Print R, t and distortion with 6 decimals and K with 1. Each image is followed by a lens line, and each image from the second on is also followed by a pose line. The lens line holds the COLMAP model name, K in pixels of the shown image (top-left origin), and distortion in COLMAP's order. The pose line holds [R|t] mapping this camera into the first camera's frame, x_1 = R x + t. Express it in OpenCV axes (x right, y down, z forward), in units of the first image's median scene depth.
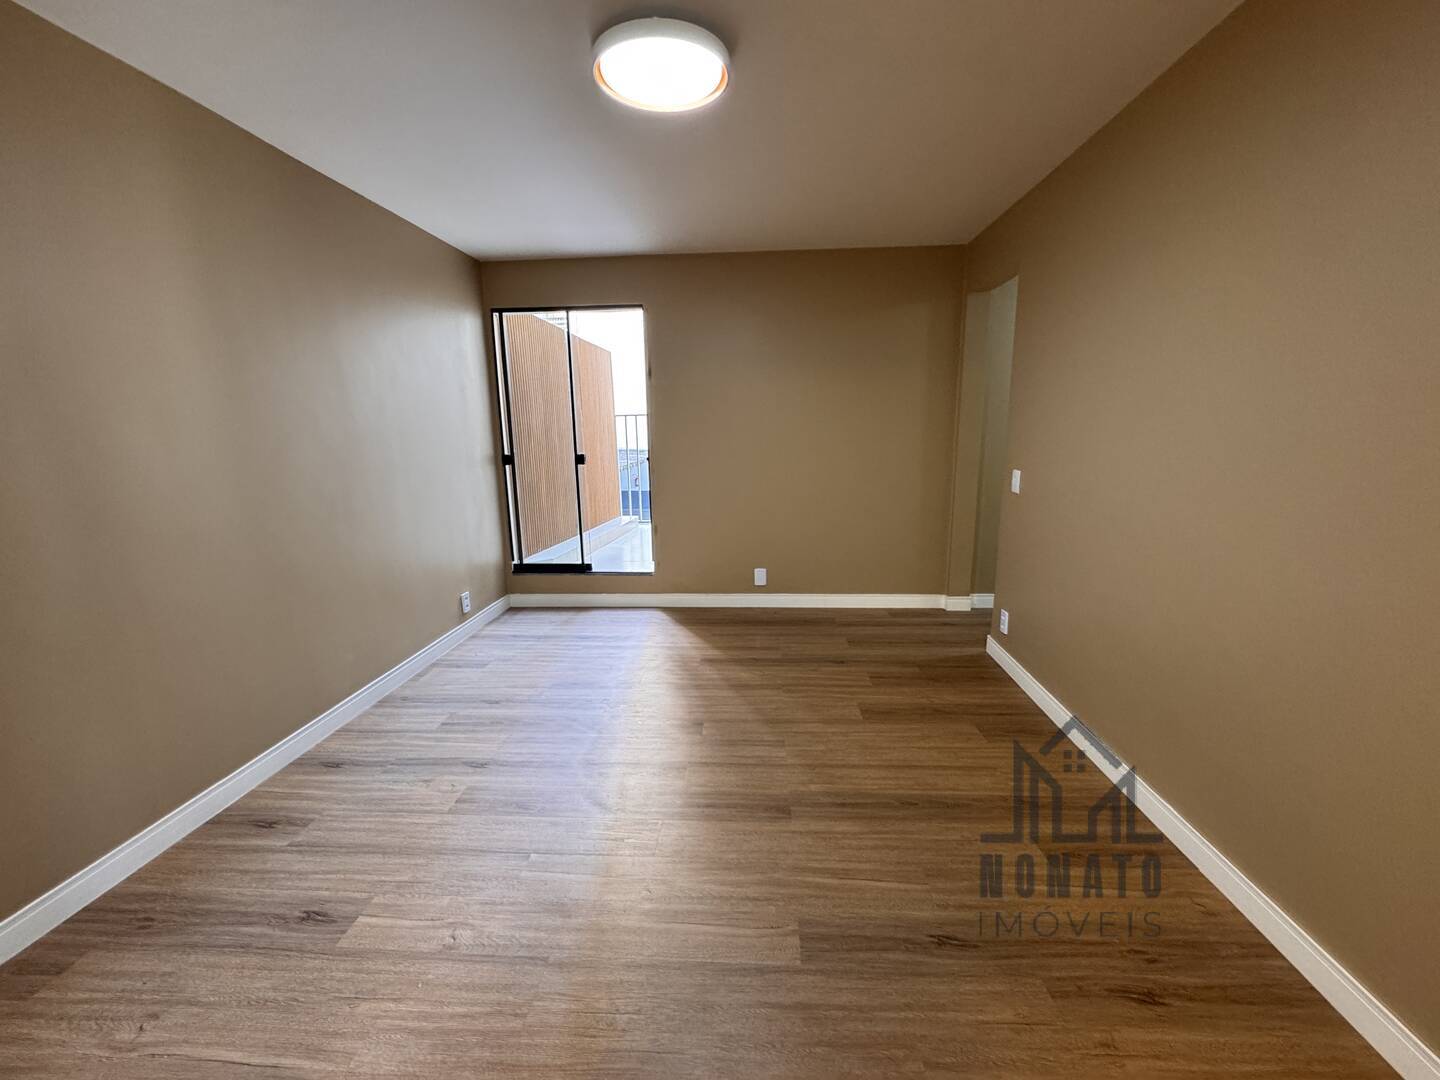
lens RADIAL K [[581.8, 0, 724.4], [0, 581.8, 537.1], [0, 0, 1]] dist [-0.004638, 0.000525]
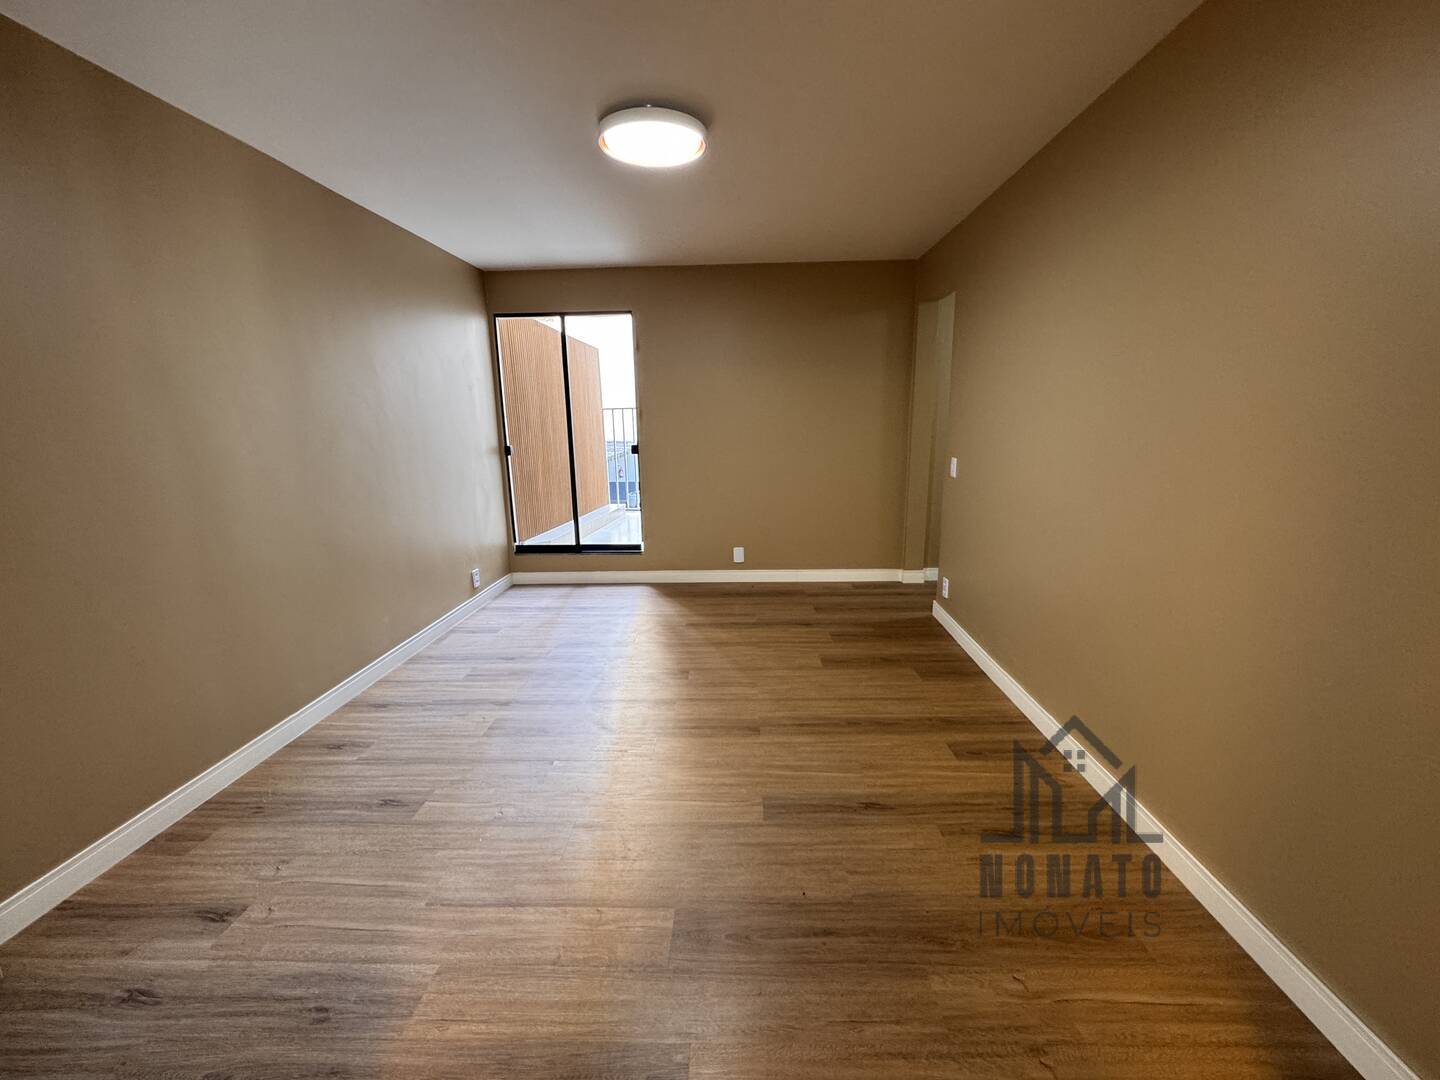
lens RADIAL K [[581.8, 0, 723.1], [0, 581.8, 544.4], [0, 0, 1]] dist [-0.004638, 0.000525]
pose [[0.999619, -0.006863, 0.026740, 0.003998], [0.006179, 0.999653, 0.025594, 0.035819], [-0.026907, -0.025419, 0.999315, -0.224130]]
